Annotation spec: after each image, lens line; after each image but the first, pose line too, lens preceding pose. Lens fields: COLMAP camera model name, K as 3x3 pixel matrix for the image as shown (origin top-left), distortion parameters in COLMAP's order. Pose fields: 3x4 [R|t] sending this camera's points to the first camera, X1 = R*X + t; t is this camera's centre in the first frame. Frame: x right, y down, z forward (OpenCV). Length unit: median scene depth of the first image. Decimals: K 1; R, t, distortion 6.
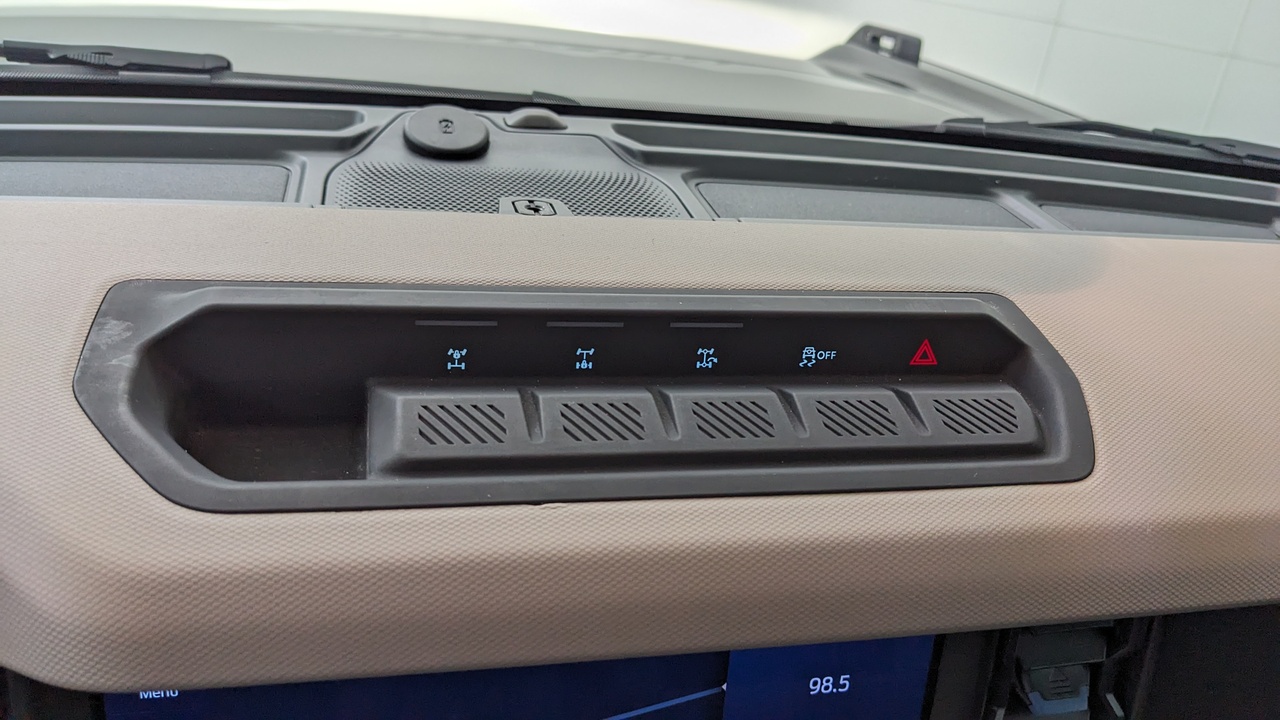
lens RADIAL K [[1013.4, 0, 648.0], [0, 1013.4, 358.5], [0, 0, 1]] dist [0.047333, -0.083885]
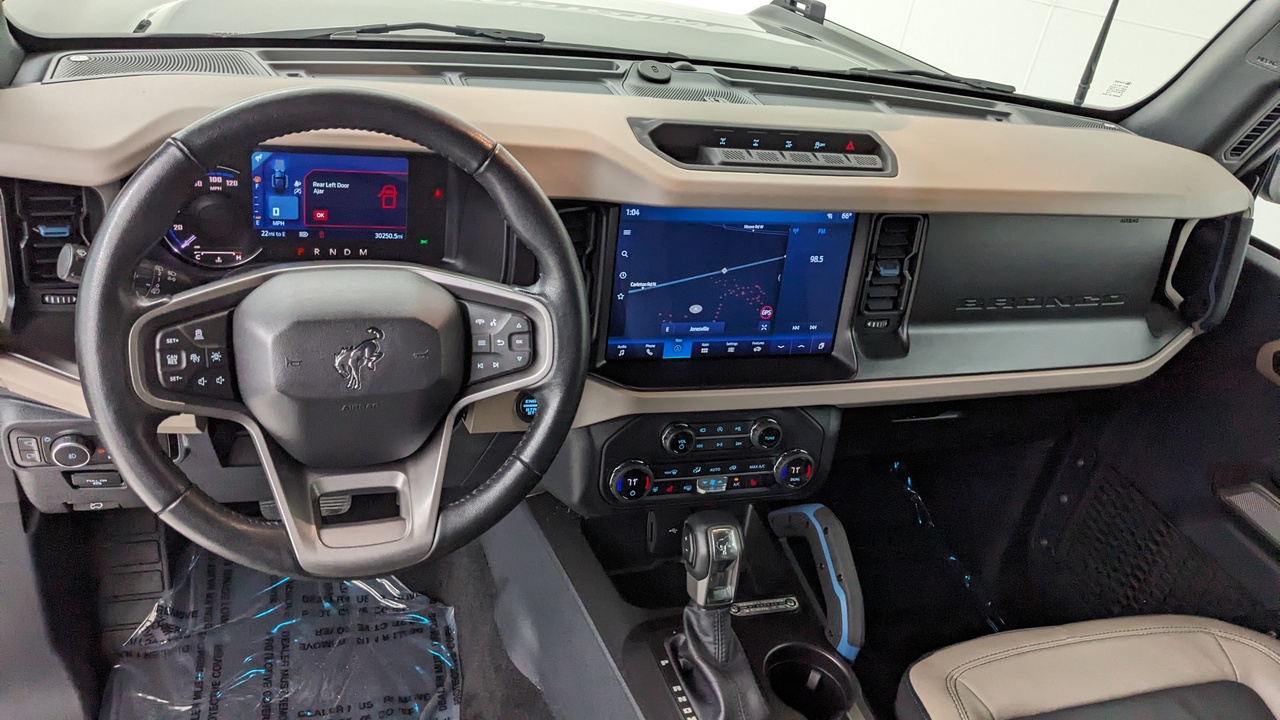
lens RADIAL K [[990.0, 0, 640.1], [0, 990.0, 361.0], [0, 0, 1]] dist [0.034892, -0.002462]
pose [[0.994644, -0.007950, 0.103052, -0.477979], [0.000089, 0.997103, 0.076065, 0.286116], [-0.103358, -0.075648, 0.991763, -1.398187]]
